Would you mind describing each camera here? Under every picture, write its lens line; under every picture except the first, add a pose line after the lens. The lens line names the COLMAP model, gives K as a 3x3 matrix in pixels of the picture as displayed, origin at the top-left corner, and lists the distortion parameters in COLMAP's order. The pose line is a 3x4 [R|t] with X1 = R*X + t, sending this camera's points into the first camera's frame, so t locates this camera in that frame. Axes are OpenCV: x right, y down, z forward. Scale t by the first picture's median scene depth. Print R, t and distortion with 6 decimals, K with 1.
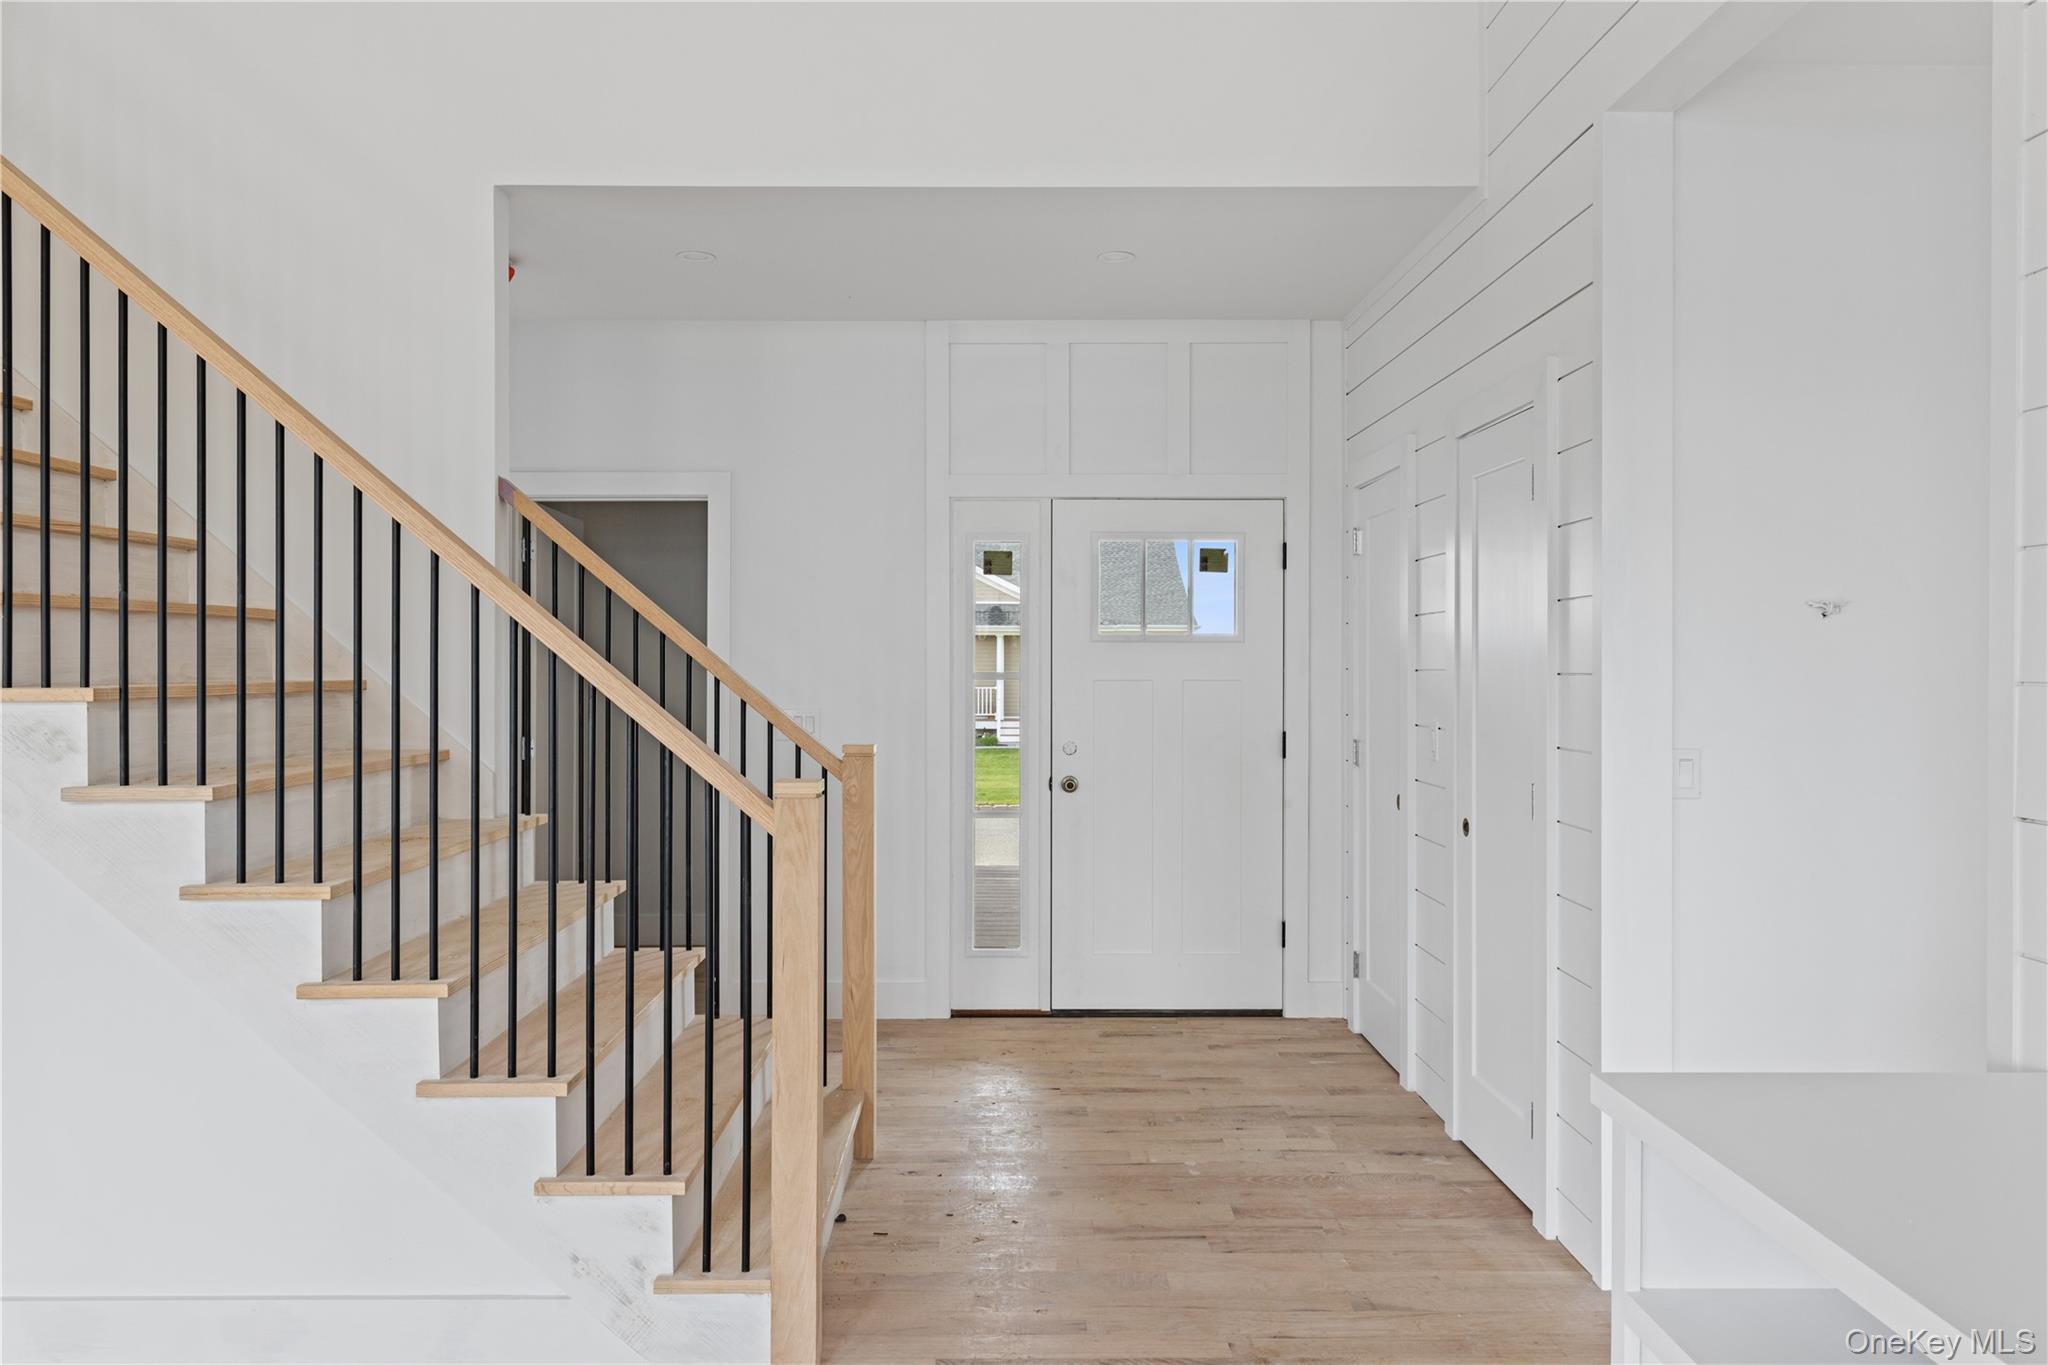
lens RADIAL K [[1375.4, 0, 1024.2], [0, 1375.4, 675.3], [0, 0, 1]] dist [0.001775, 0.001093]
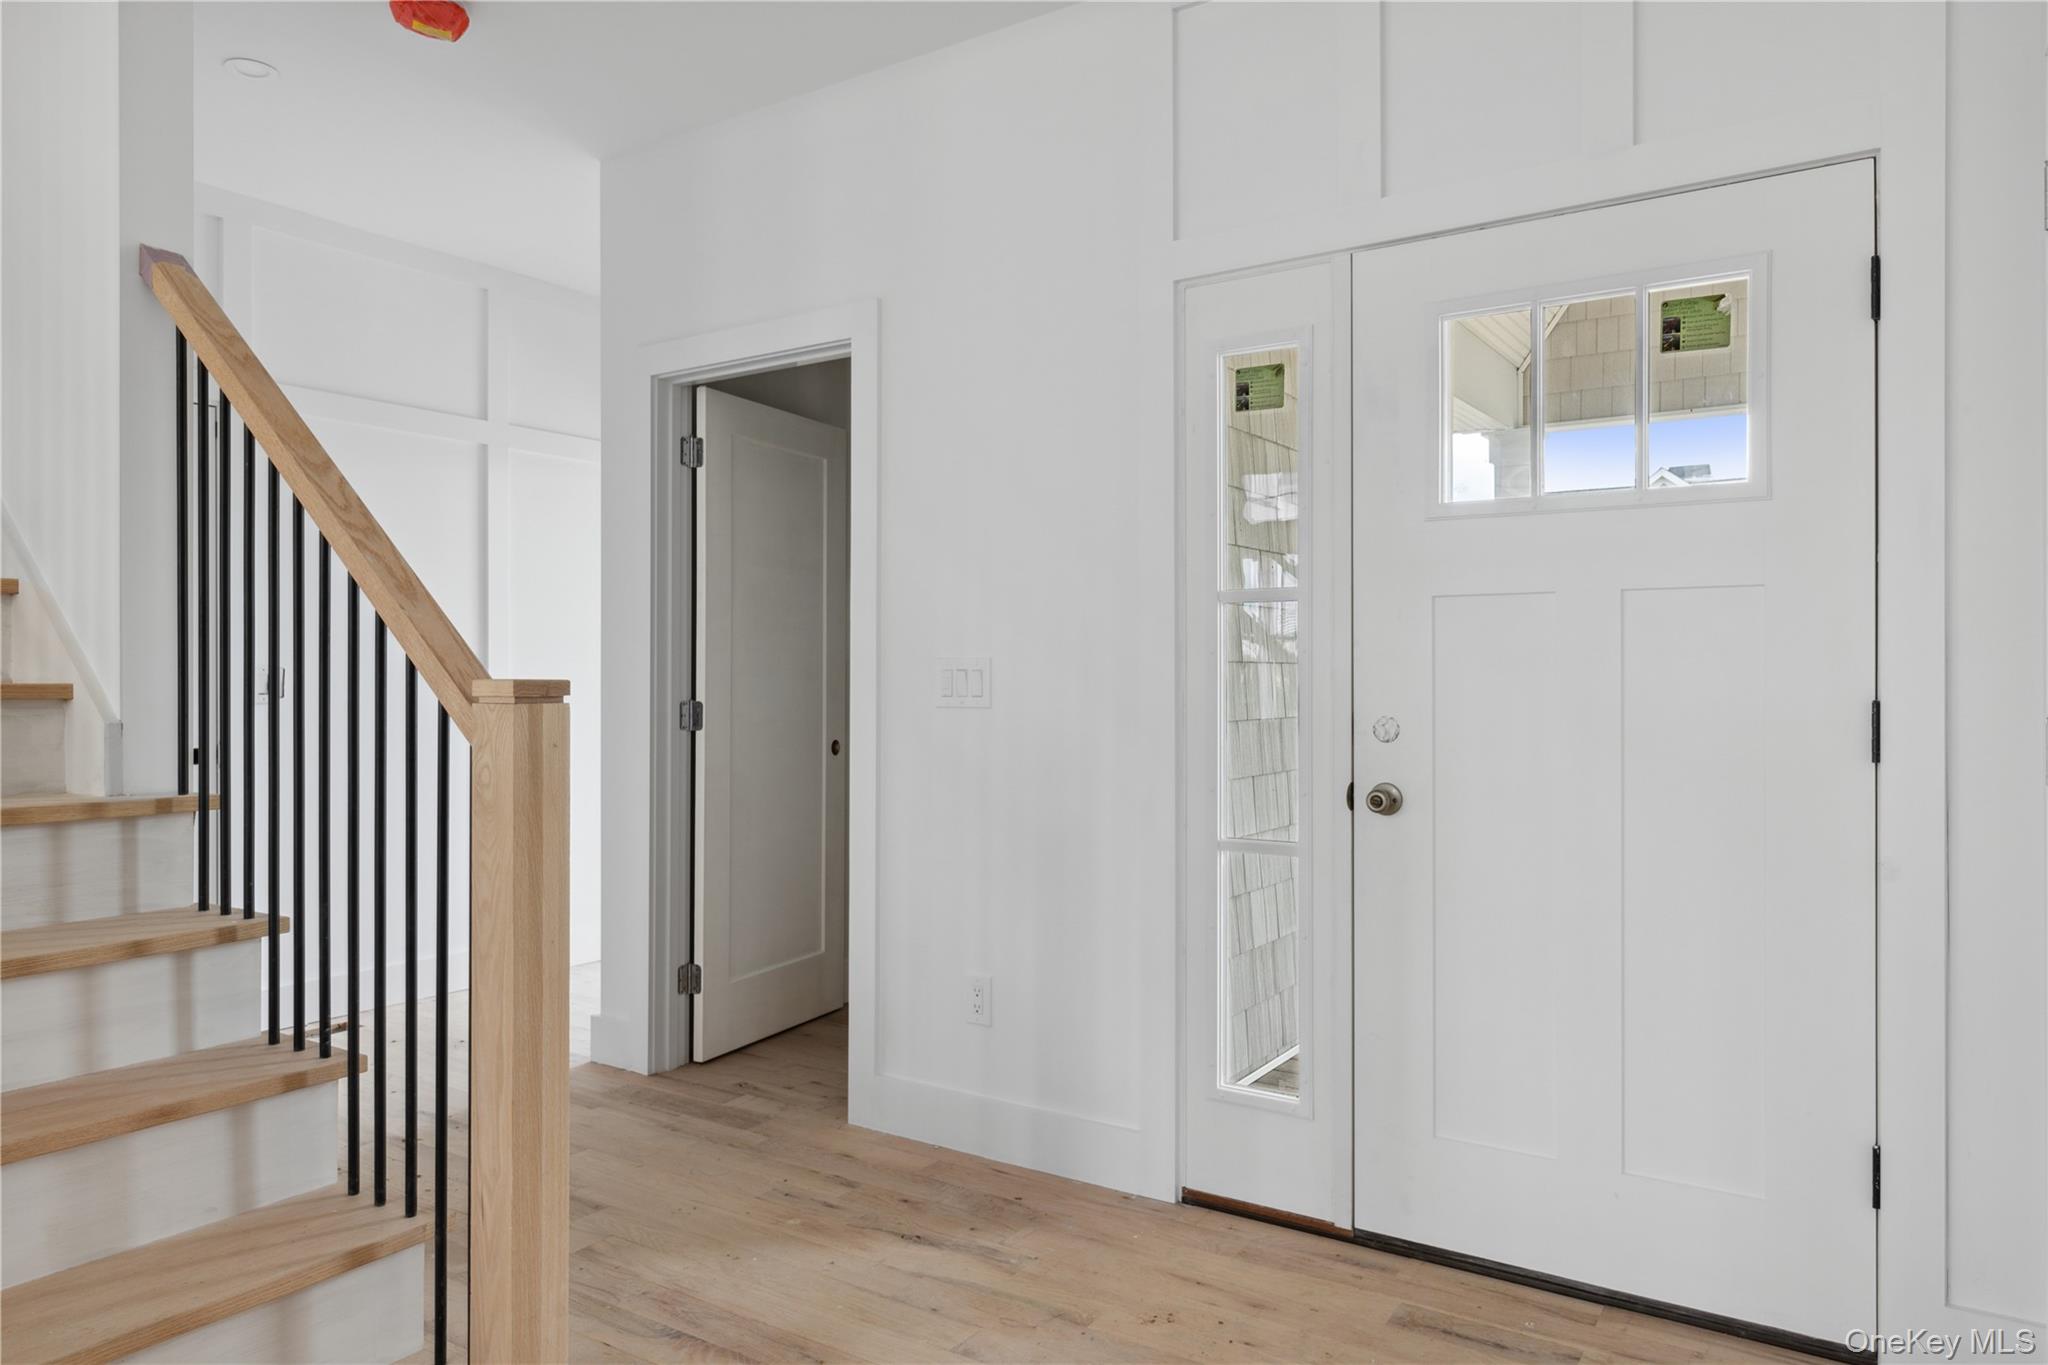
lens RADIAL K [[1321.3, 0, 1024.3], [0, 1321.3, 682.2], [0, 0, 1]] dist [0.000561, -0.002233]
pose [[0.838780, 0.002247, -0.544466, 0.189490], [-0.006433, 0.999963, -0.005783, 0.039037], [0.544433, 0.008353, 0.838763, 0.510870]]
